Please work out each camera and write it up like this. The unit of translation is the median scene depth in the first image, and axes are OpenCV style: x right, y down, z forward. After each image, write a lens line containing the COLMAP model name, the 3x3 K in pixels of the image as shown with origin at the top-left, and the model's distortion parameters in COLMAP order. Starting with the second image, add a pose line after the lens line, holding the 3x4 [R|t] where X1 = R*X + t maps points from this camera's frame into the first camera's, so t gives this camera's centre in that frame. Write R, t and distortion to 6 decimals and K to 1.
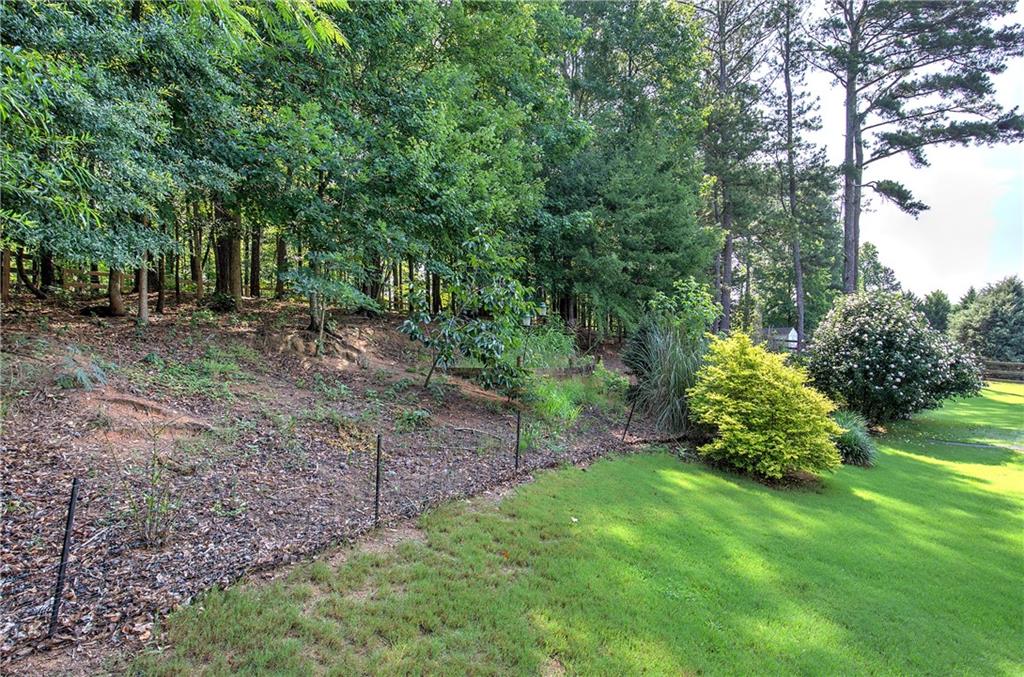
lens RADIAL K [[527.2, 0, 511.8], [0, 527.2, 342.2], [0, 0, 1]] dist [0.004523, -0.000037]
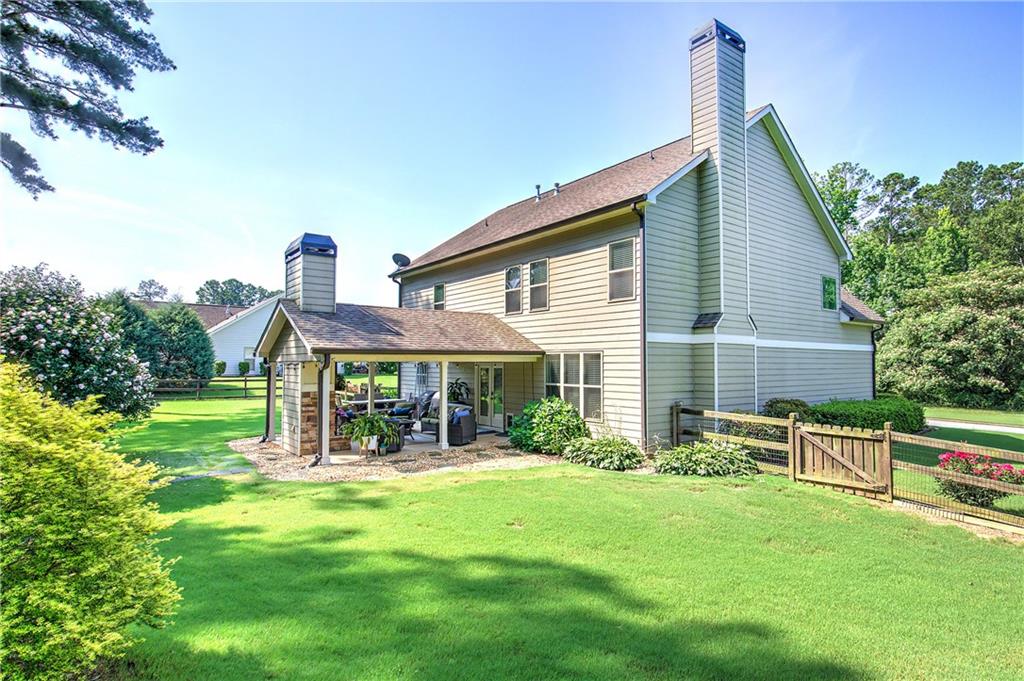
lens RADIAL K [[527.2, 0, 511.7], [0, 527.2, 343.5], [0, 0, 1]] dist [0.004523, -0.000037]
pose [[0.095583, 0.041161, 0.994570, 0.054354], [-0.015691, 0.999083, -0.039840, 0.004361], [-0.995298, -0.011798, 0.096142, 0.215049]]
